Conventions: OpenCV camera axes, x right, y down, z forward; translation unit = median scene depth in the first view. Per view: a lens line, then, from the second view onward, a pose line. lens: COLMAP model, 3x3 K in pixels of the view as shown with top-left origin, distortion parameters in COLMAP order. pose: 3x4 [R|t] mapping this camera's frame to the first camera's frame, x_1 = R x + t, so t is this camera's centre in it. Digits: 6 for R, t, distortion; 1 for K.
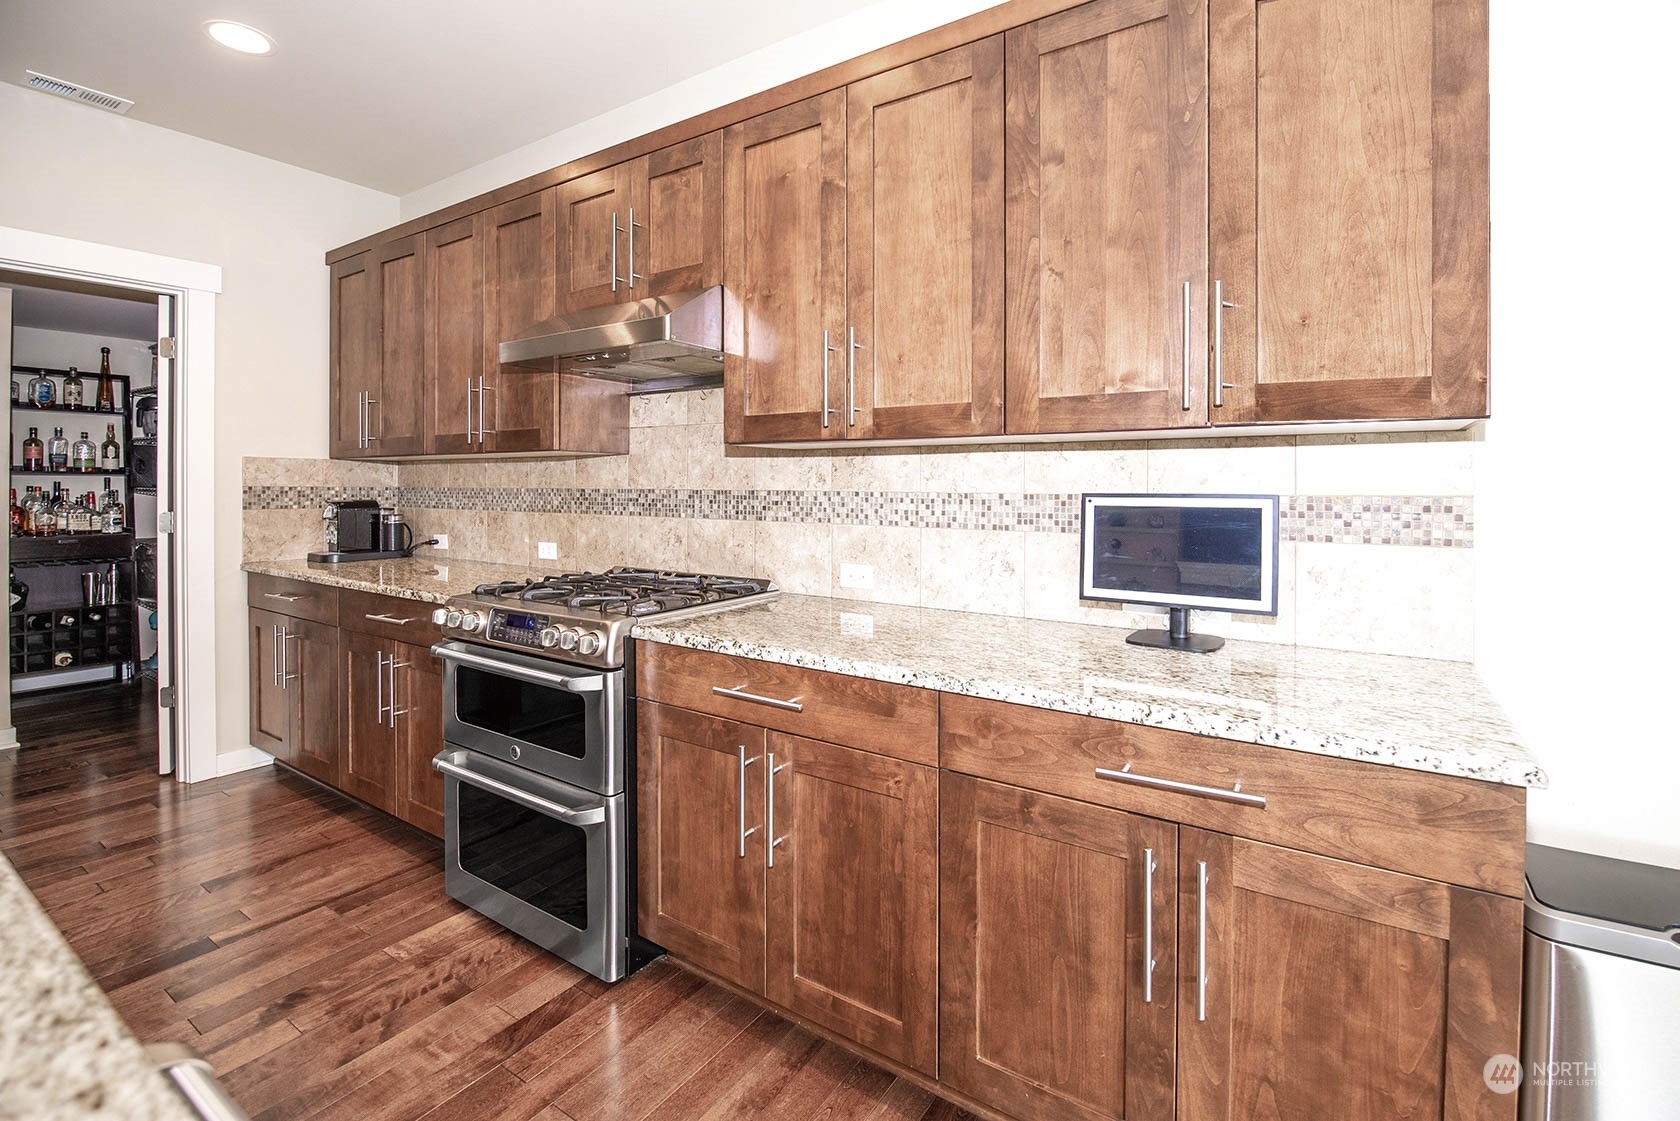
lens RADIAL K [[745.7, 0, 834.4], [0, 745.7, 486.8], [0, 0, 1]] dist [-0.002883, -0.000225]
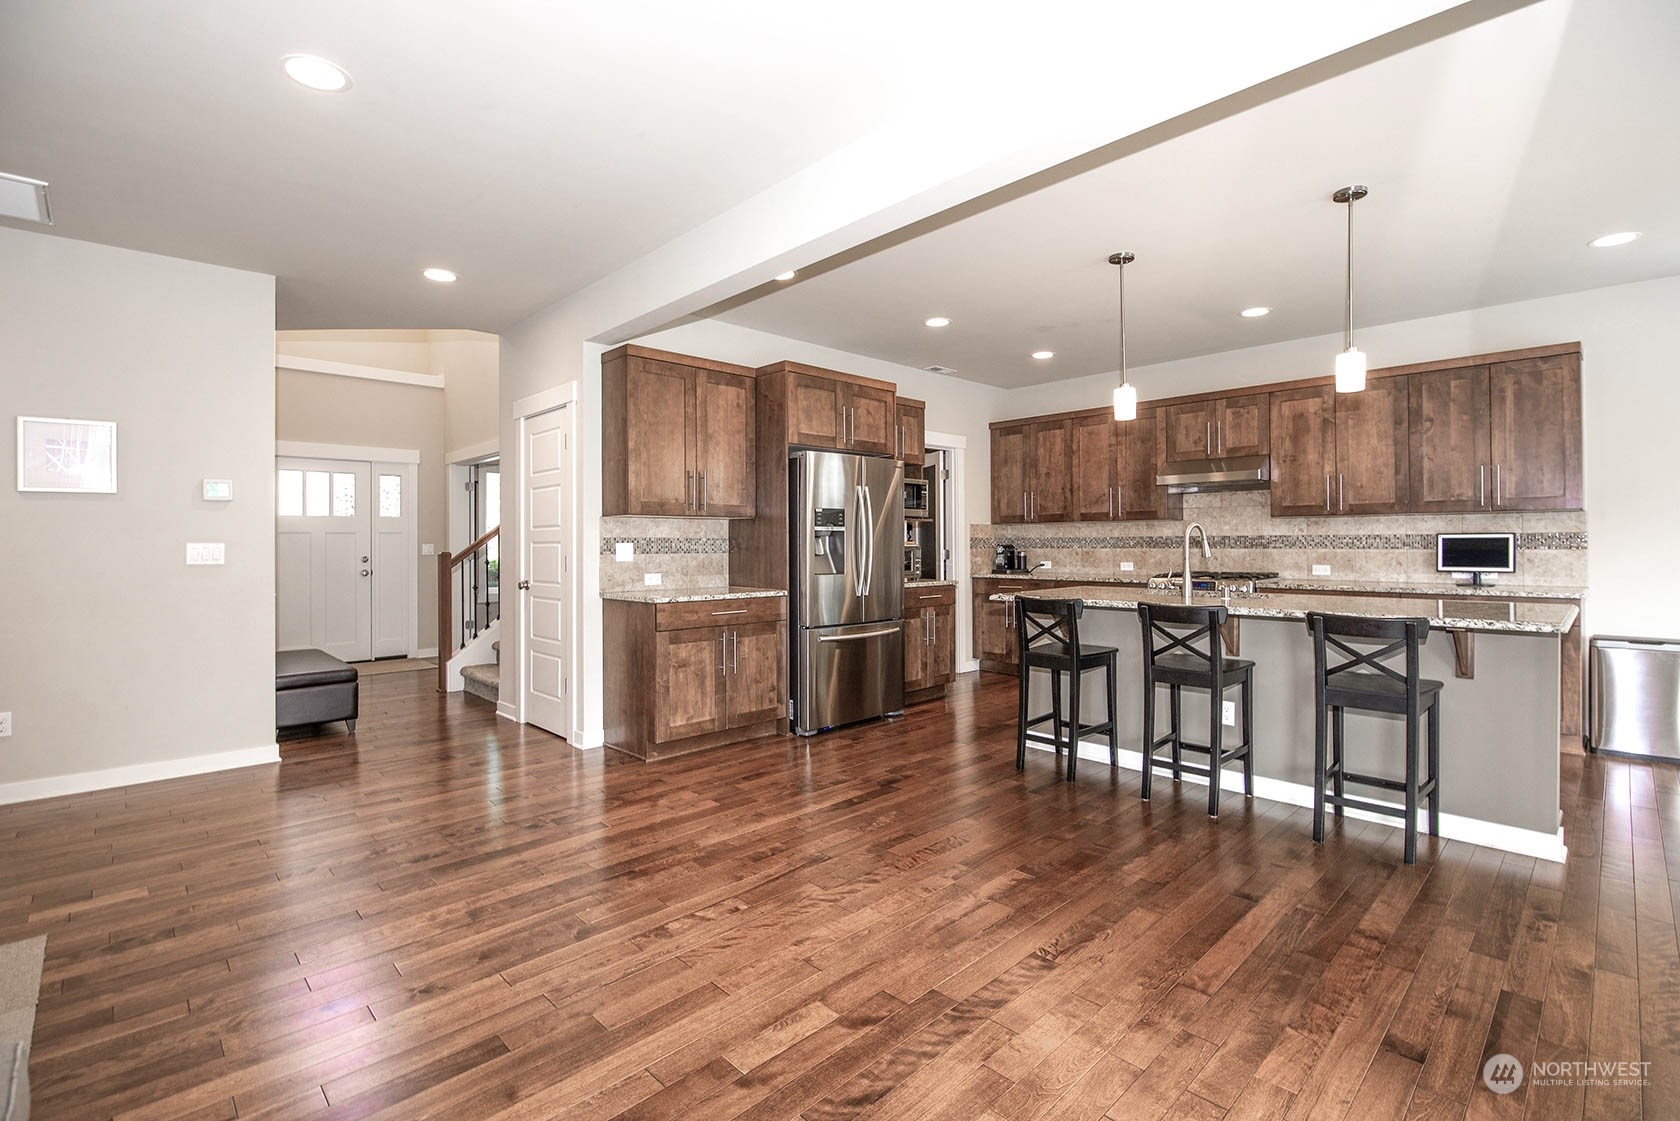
lens RADIAL K [[760.1, 0, 872.9], [0, 760.1, 549.1], [0, 0, 1]] dist [-0.000511, -0.000161]
pose [[0.981982, -0.005082, -0.188905, -1.076807], [0.005349, 0.999985, 0.000903, 0.048564], [0.188897, -0.001898, 0.981995, -1.963626]]
